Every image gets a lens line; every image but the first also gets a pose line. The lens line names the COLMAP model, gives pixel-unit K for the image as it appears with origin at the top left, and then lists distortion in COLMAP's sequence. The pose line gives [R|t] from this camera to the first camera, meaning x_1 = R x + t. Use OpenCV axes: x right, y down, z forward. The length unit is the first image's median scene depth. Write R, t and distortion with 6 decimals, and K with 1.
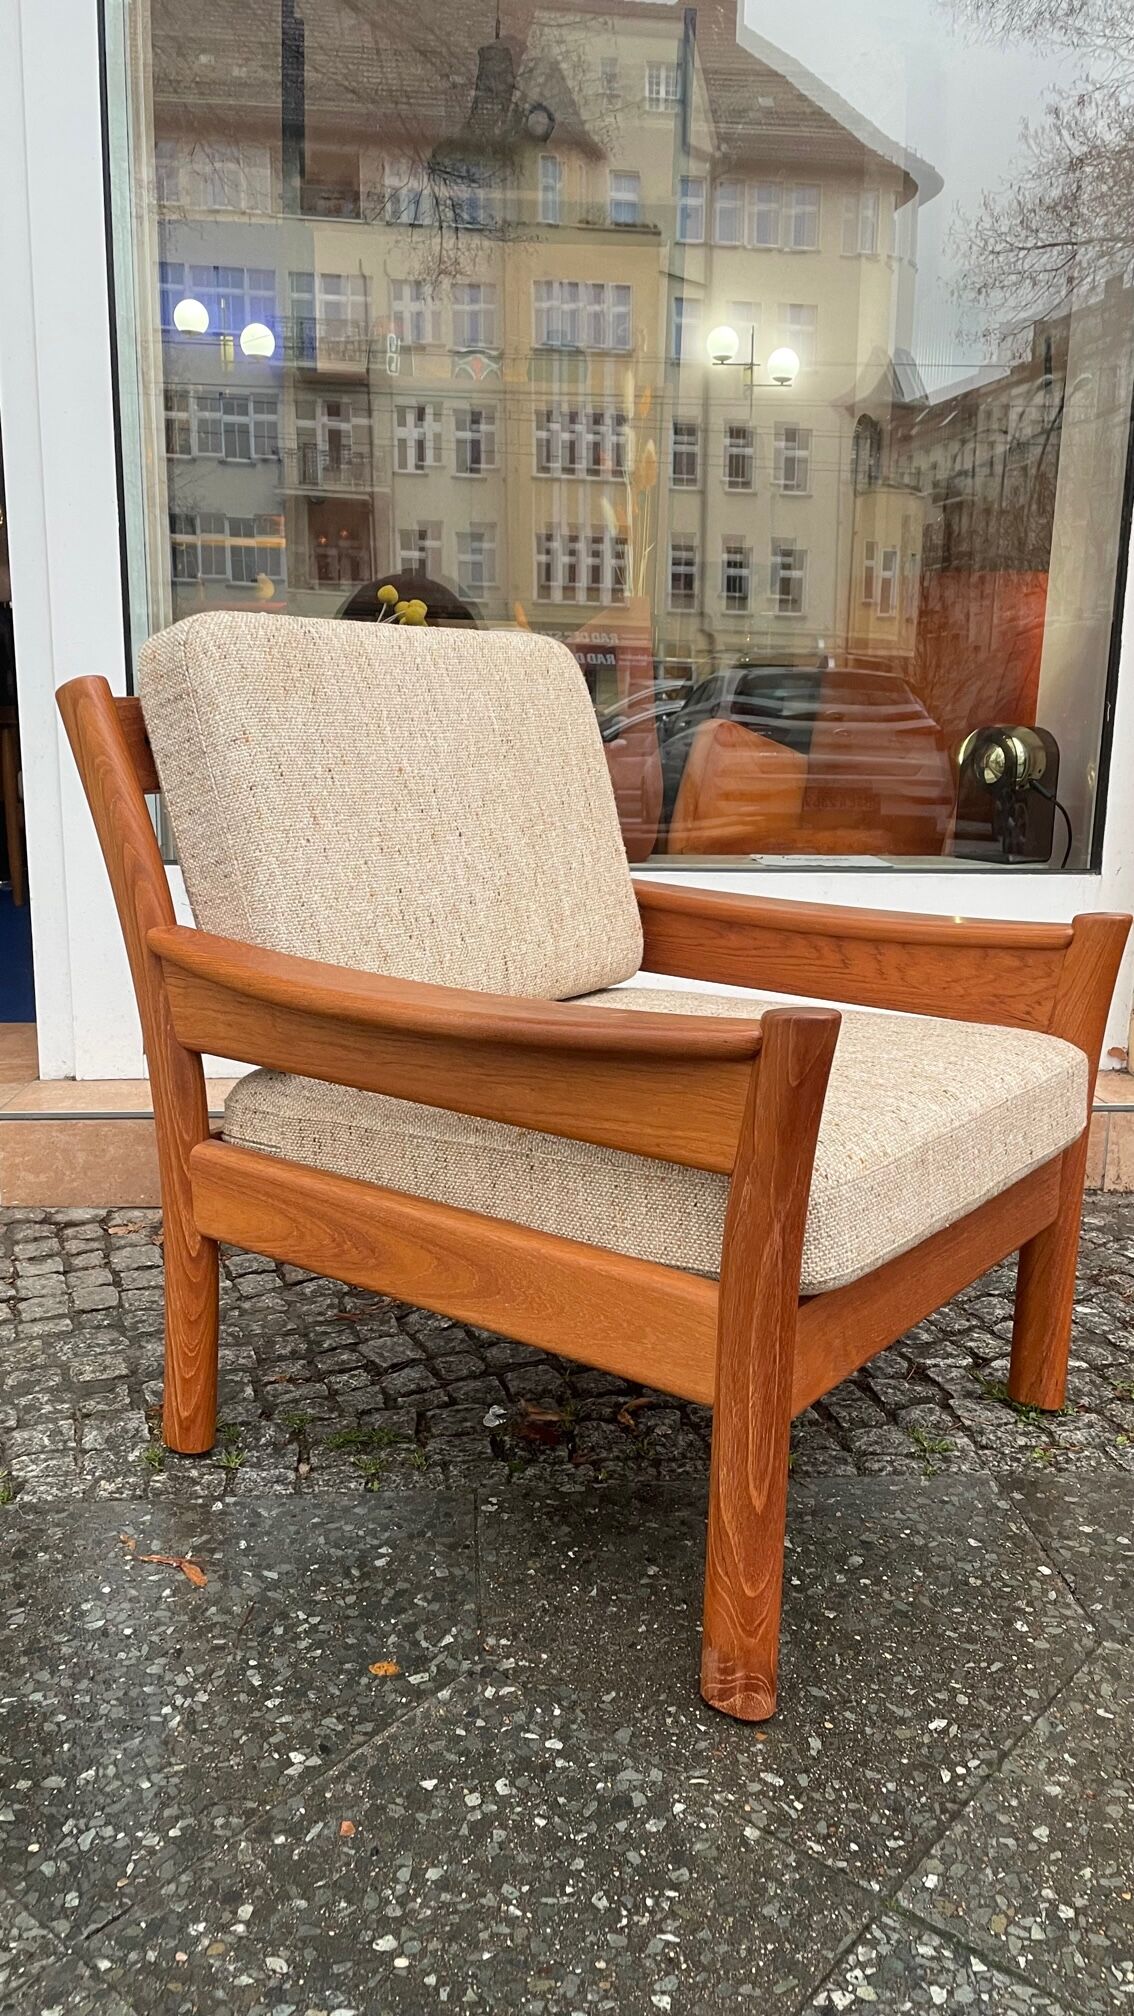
lens RADIAL K [[1524.2, 0, 593.3], [0, 1524.2, 1019.9], [0, 0, 1]] dist [0.079185, -0.107523]
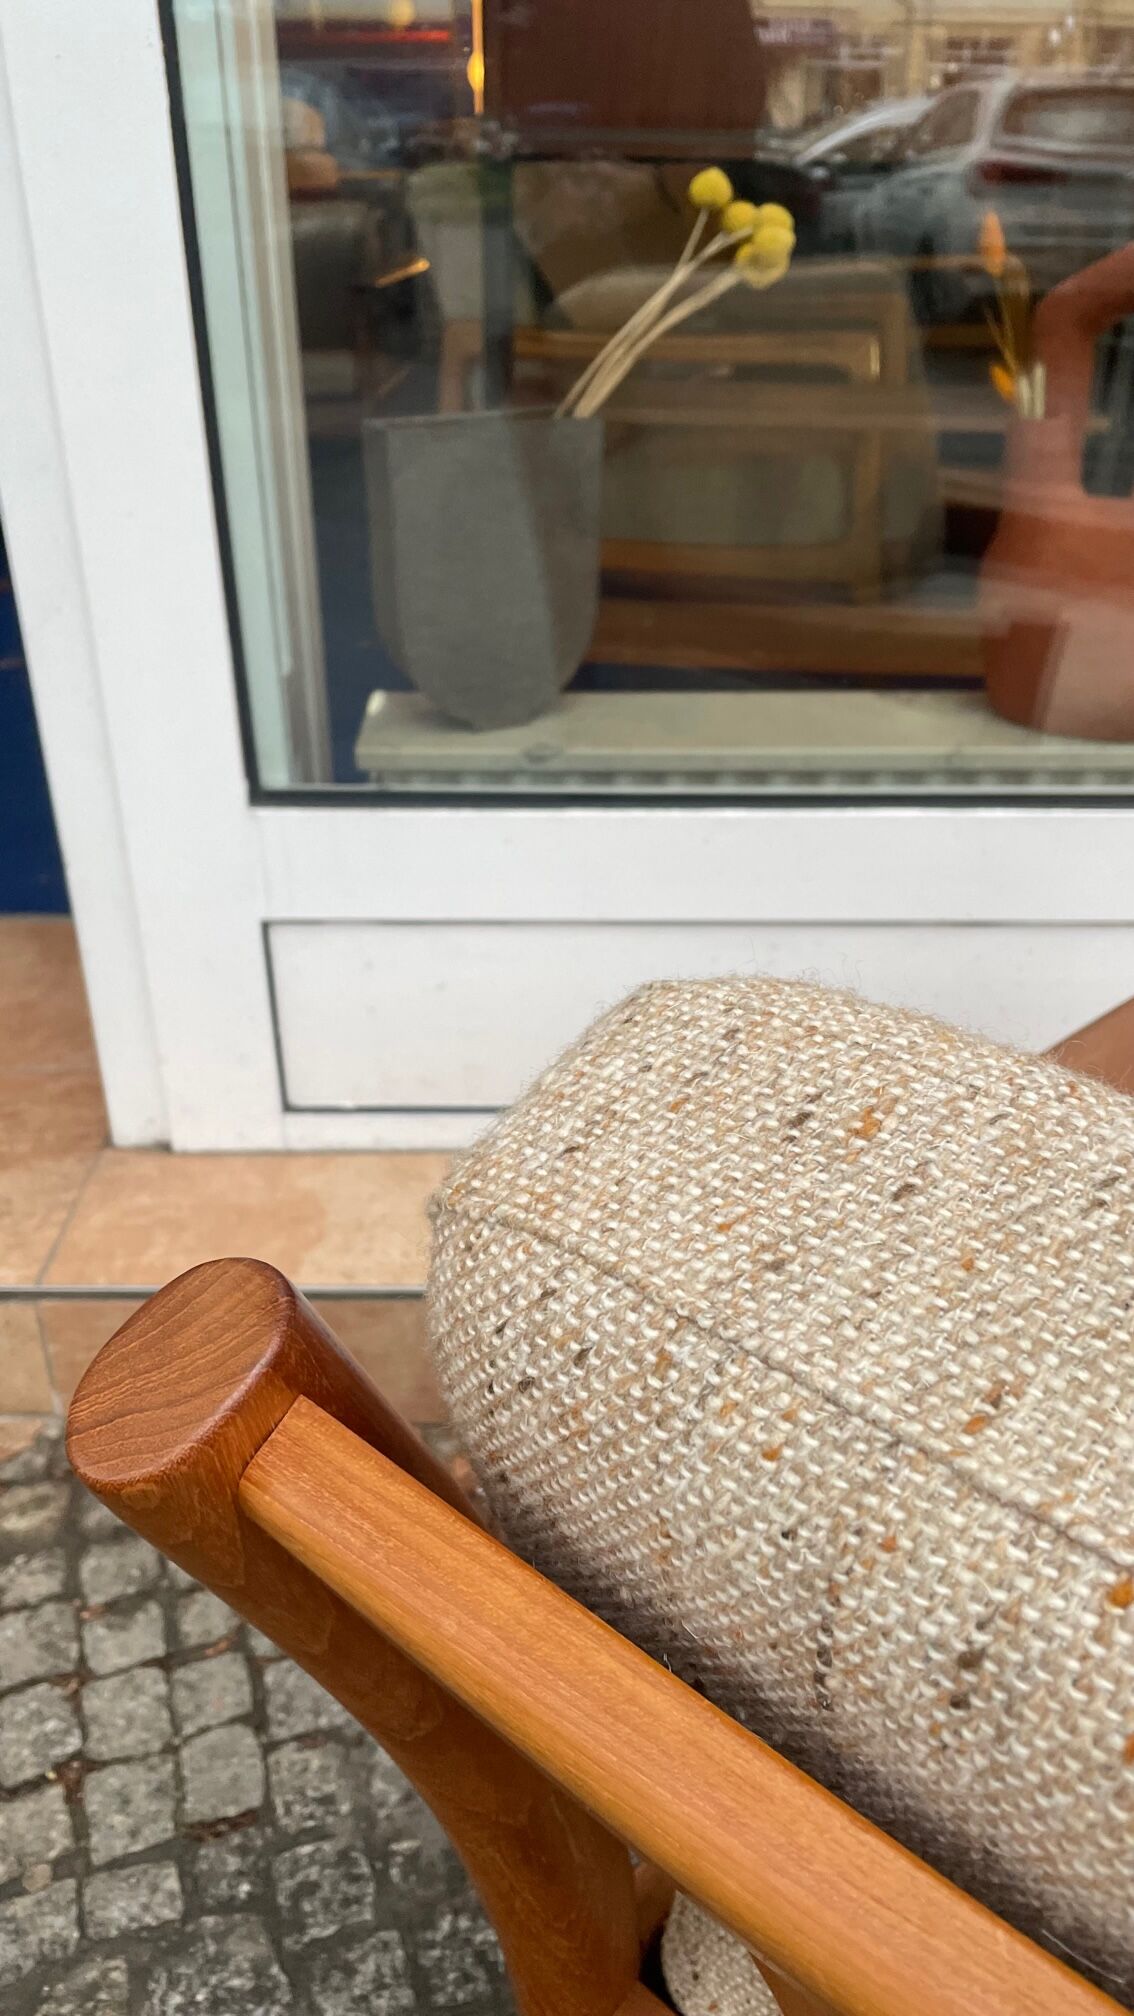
lens RADIAL K [[1524.2, 0, 566.4], [0, 1524.2, 993.5], [0, 0, 1]] dist [0.079185, -0.107523]
pose [[0.994456, 0.036394, -0.098651, -0.198780], [-0.003437, 0.948942, 0.315431, -0.308660], [0.105094, -0.313343, 0.943807, 0.727644]]
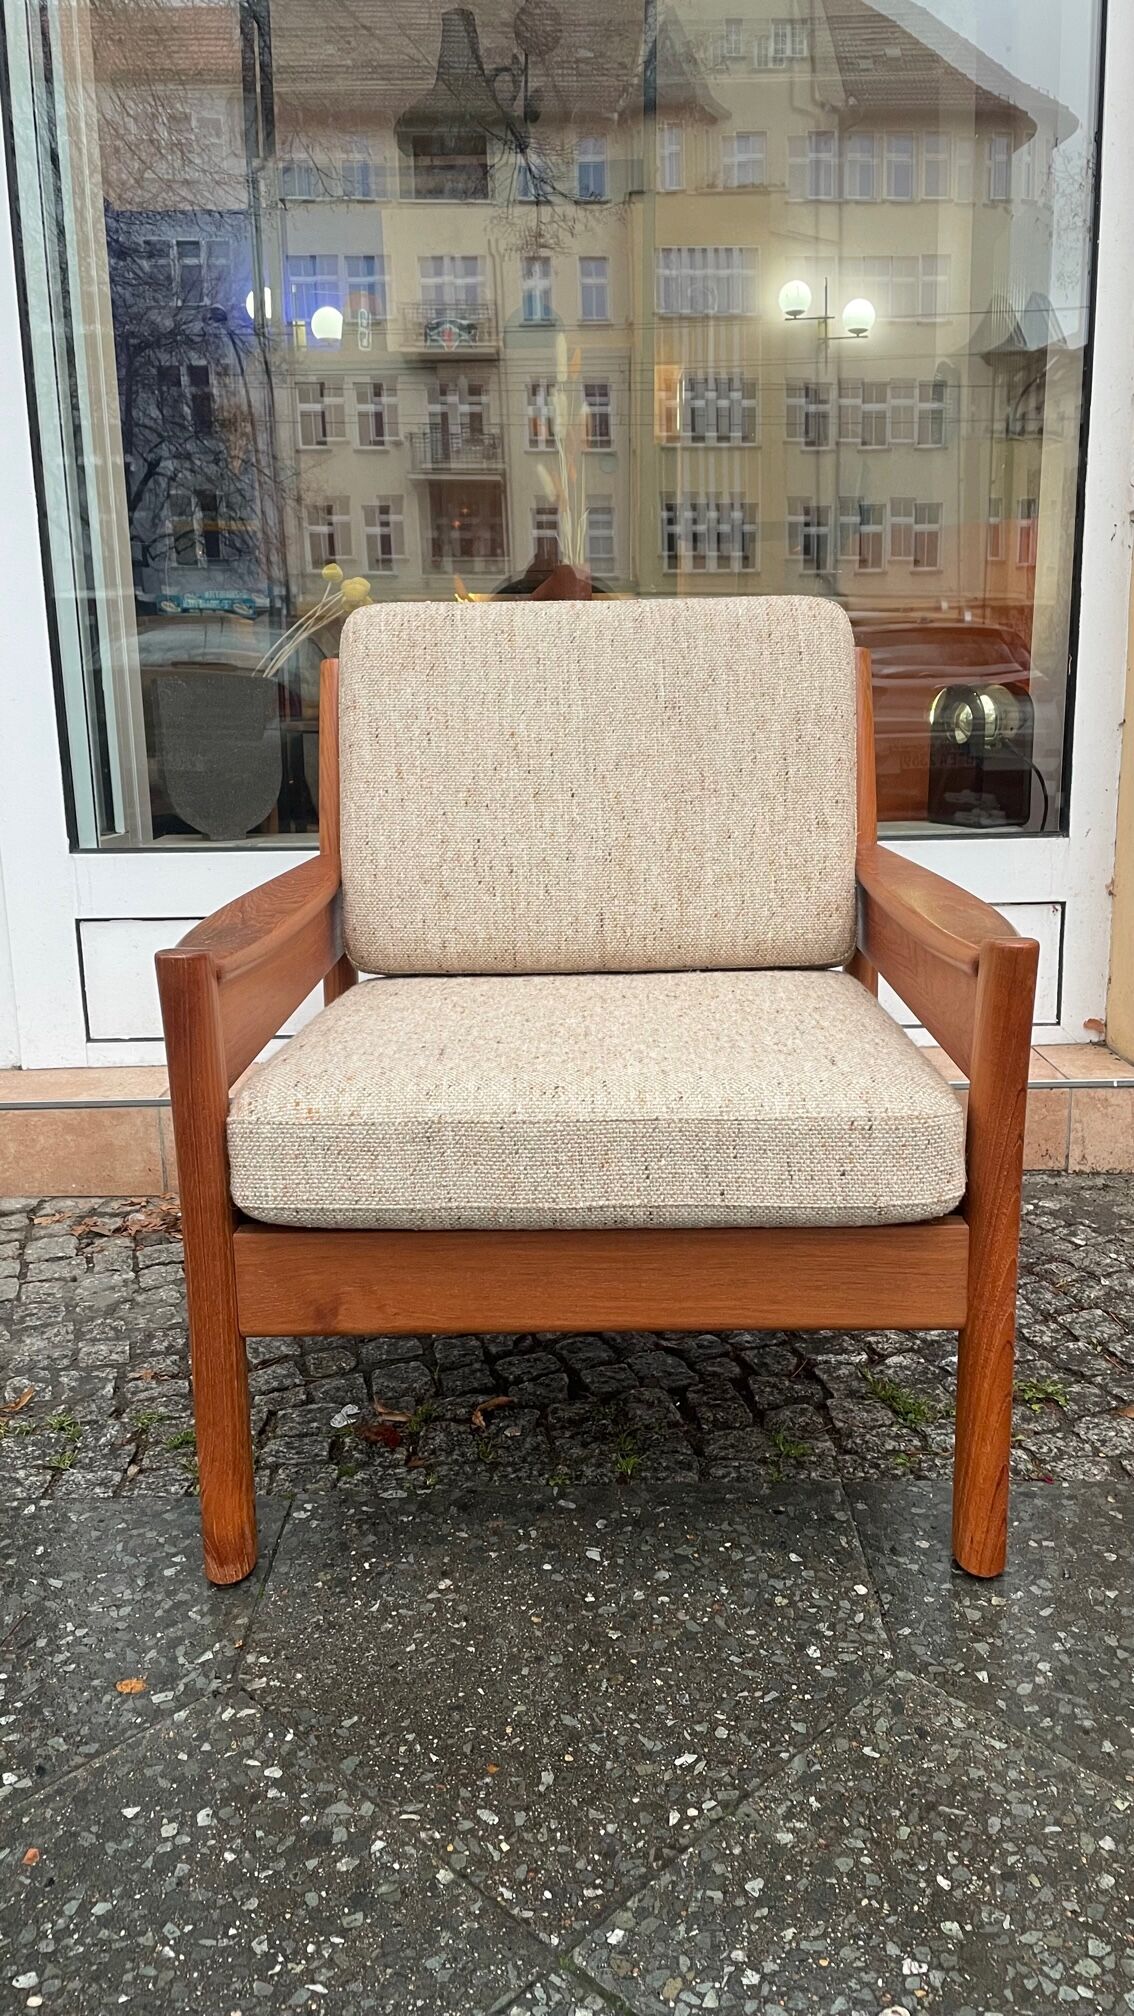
lens RADIAL K [[1524.2, 0, 594.7], [0, 1524.2, 994.4], [0, 0, 1]] dist [0.079185, -0.107523]
pose [[0.995340, -0.018314, -0.094673, 0.201552], [0.018681, 0.999821, 0.002999, -0.009506], [0.094601, -0.004754, 0.995504, 0.048184]]
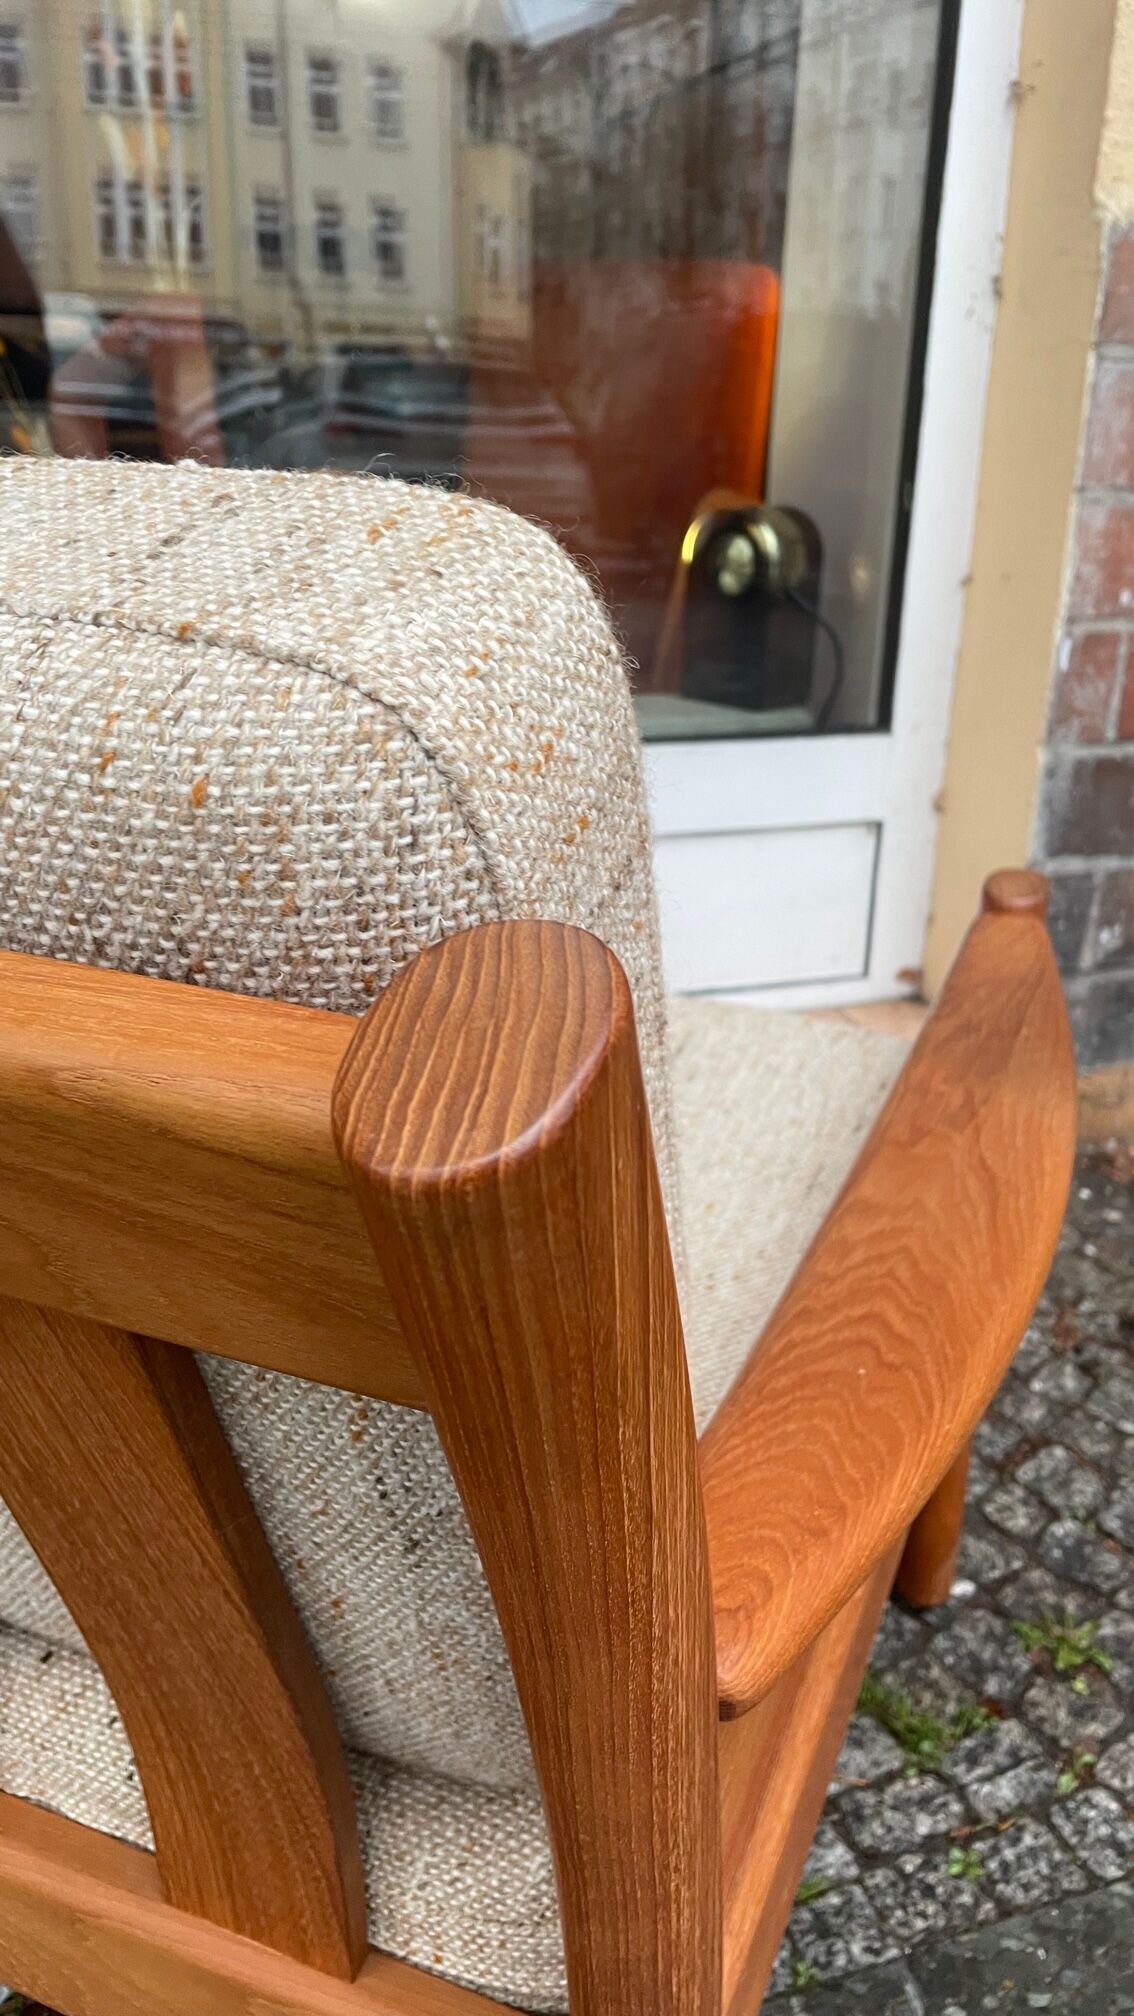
lens RADIAL K [[1524.2, 0, 592.8], [0, 1524.2, 1010.3], [0, 0, 1]] dist [0.079185, -0.107523]
pose [[0.970840, -0.080091, 0.225955, 0.041456], [0.037962, 0.982010, 0.184971, -0.167012], [-0.236704, -0.171000, 0.956415, 0.527255]]
